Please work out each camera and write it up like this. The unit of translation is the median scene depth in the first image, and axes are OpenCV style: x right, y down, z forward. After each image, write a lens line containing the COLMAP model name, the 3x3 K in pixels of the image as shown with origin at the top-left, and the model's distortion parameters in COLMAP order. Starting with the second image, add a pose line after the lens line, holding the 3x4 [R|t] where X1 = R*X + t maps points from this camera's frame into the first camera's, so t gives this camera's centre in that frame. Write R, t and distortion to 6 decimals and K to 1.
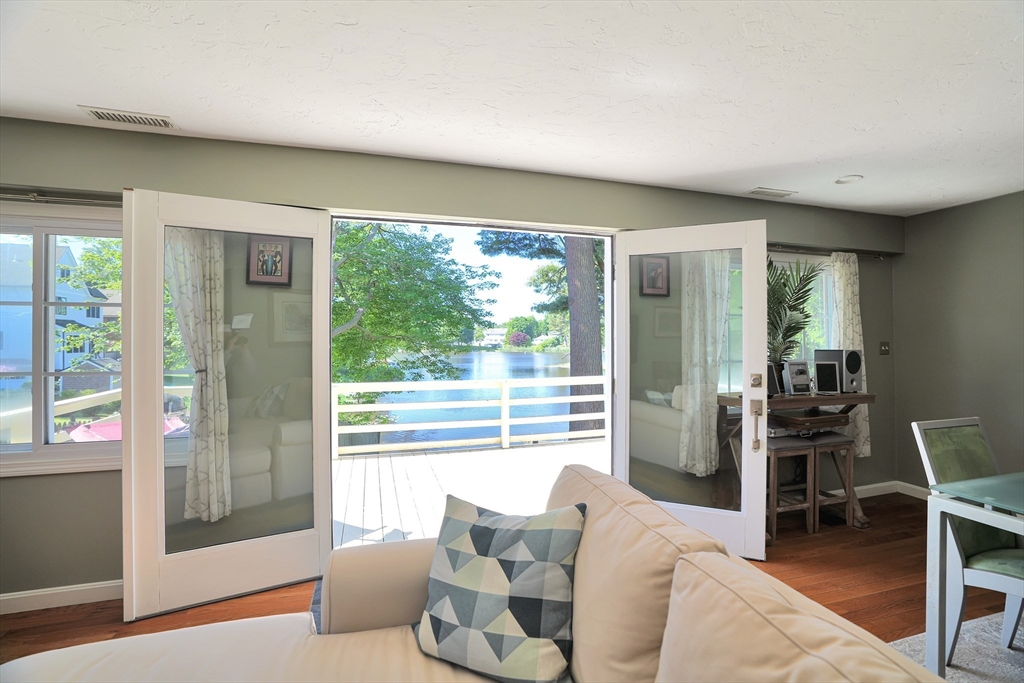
lens RADIAL K [[470.9, 0, 512.0], [0, 470.9, 341.5], [0, 0, 1]] dist [-0.063758, 0.024231]
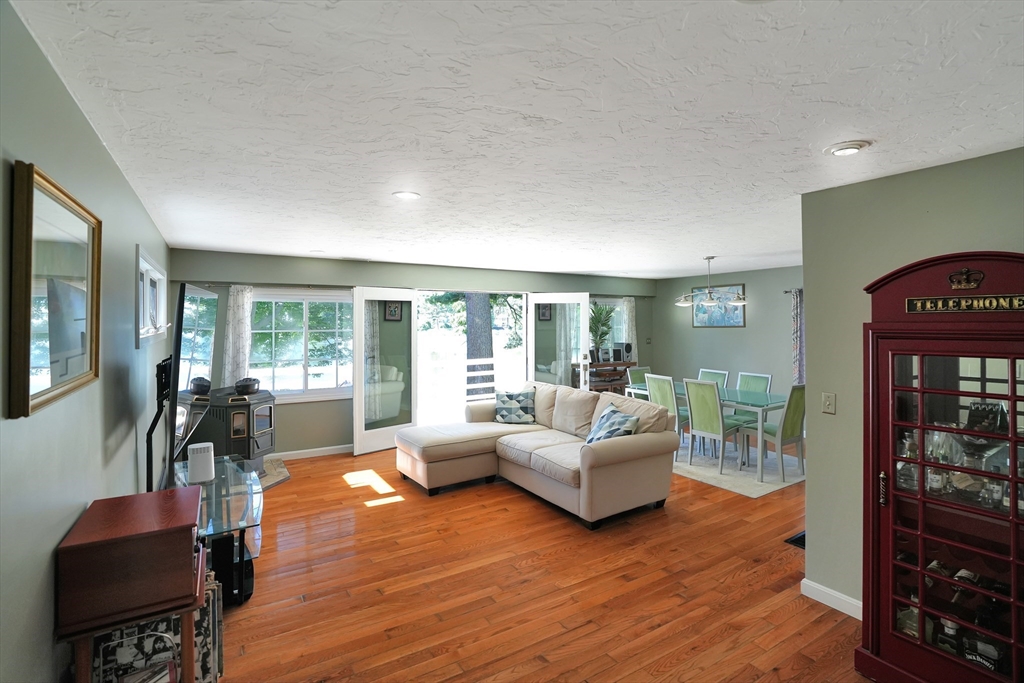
lens RADIAL K [[489.8, 0, 512.2], [0, 489.8, 324.0], [0, 0, 1]] dist [-0.063243, 0.025029]
pose [[0.965008, -0.003995, 0.262190, -0.452970], [0.004637, 0.999988, -0.001829, -0.074588], [-0.262179, 0.002981, 0.965015, -1.203787]]
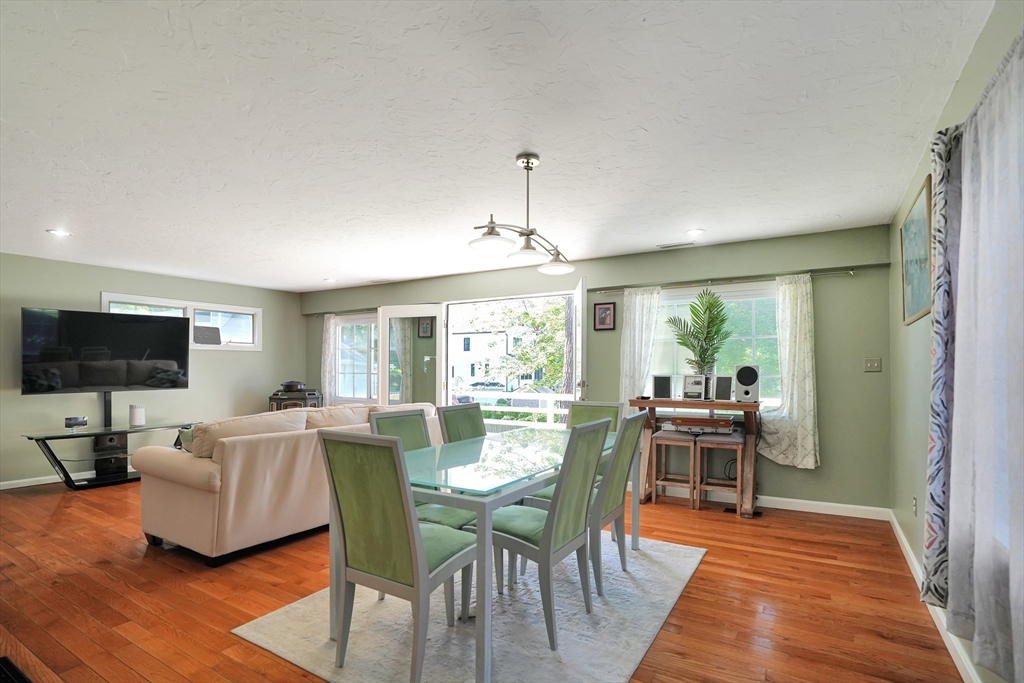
lens RADIAL K [[494.3, 0, 515.3], [0, 494.3, 377.1], [0, 0, 1]] dist [-0.029334, 0.000212]
pose [[0.667488, 0.011985, -0.744525, 1.280249], [-0.006663, 0.999927, 0.010123, 0.039649], [0.744591, -0.001796, 0.667518, -0.266512]]
